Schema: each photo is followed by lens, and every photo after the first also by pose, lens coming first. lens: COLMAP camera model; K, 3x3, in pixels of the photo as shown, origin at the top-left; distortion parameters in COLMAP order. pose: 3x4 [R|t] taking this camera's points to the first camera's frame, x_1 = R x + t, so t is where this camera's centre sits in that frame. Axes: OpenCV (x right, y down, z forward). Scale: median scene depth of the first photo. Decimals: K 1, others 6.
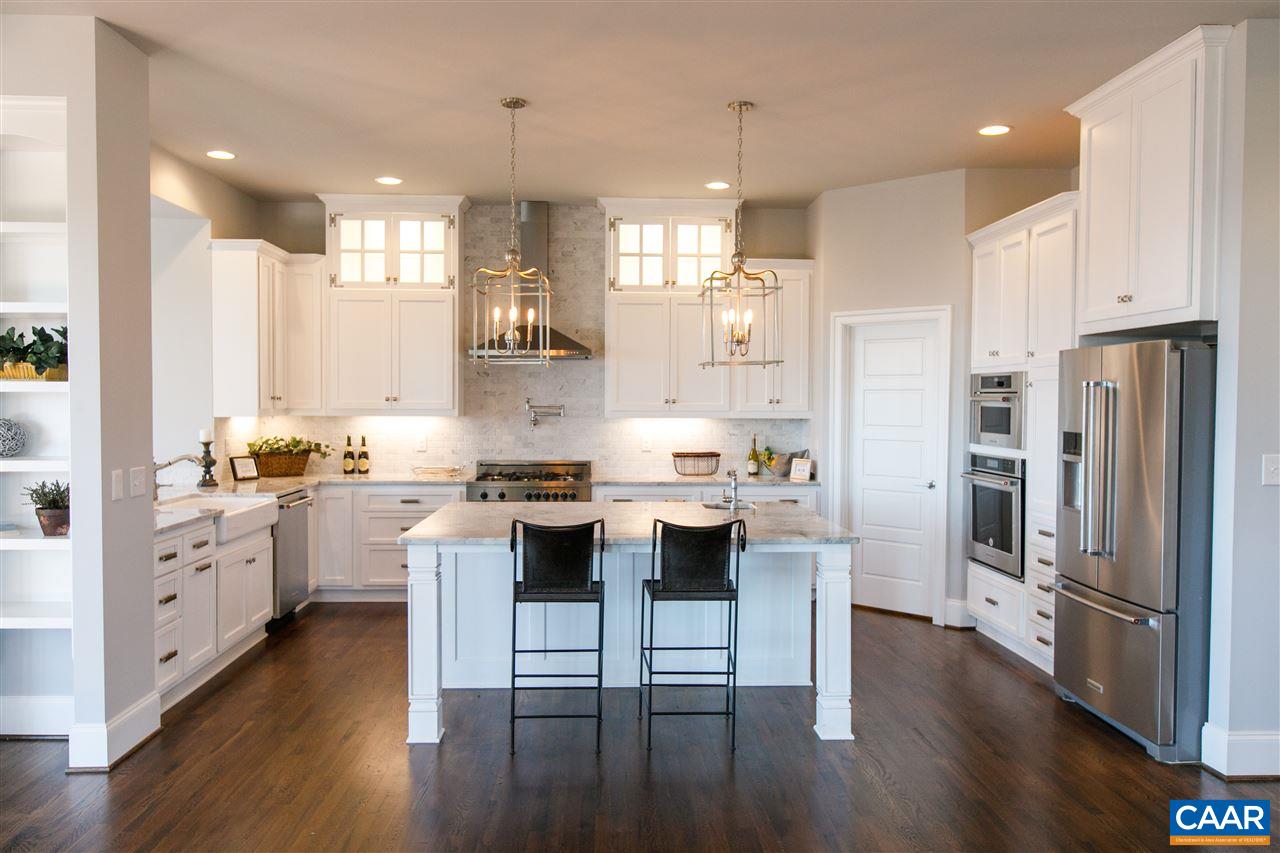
lens RADIAL K [[975.9, 0, 640.8], [0, 975.9, 429.6], [0, 0, 1]] dist [0.014181, 0.000156]
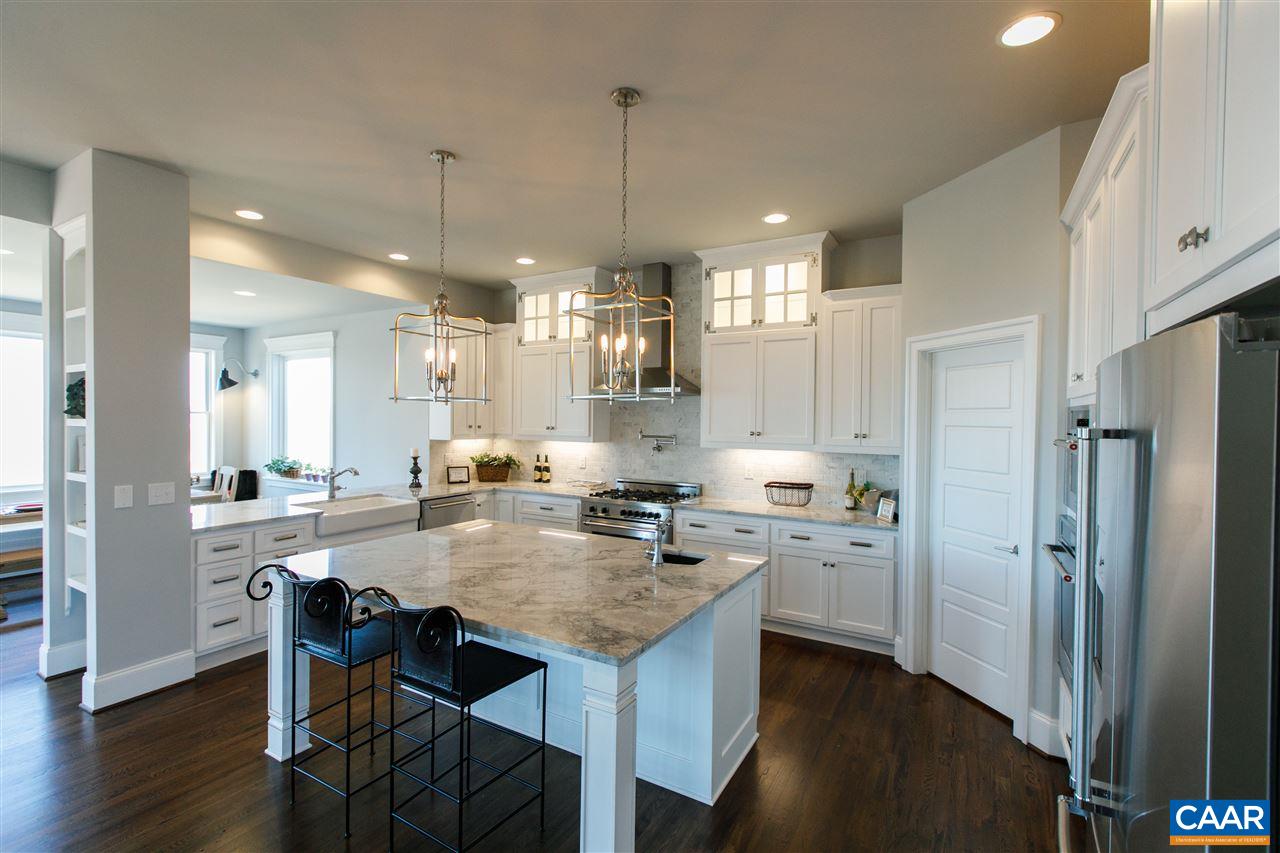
lens RADIAL K [[581.7, 0, 634.5], [0, 581.7, 425.2], [0, 0, 1]] dist [0.001958, -0.000527]
pose [[0.830844, 0.011272, -0.556391, 0.268509], [-0.024478, 0.999567, -0.016302, -0.024508], [0.555967, 0.027164, 0.830761, 0.401708]]
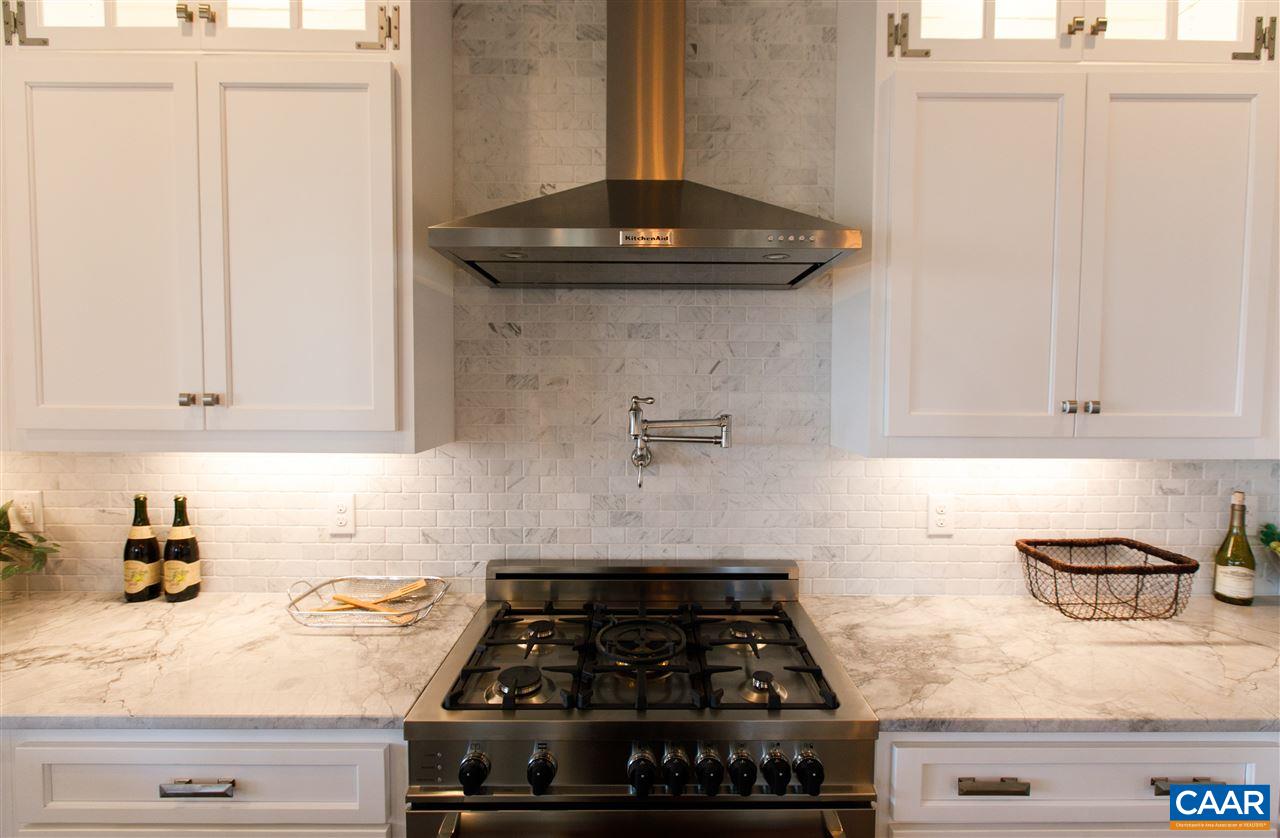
lens RADIAL K [[583.1, 0, 642.4], [0, 583.1, 402.8], [0, 0, 1]] dist [0.000327, -0.000274]
pose [[0.999070, 0.002027, -0.043062, -0.102184], [-0.001635, 0.999957, 0.009143, -0.031519], [0.043079, -0.009064, 0.999031, 0.798124]]
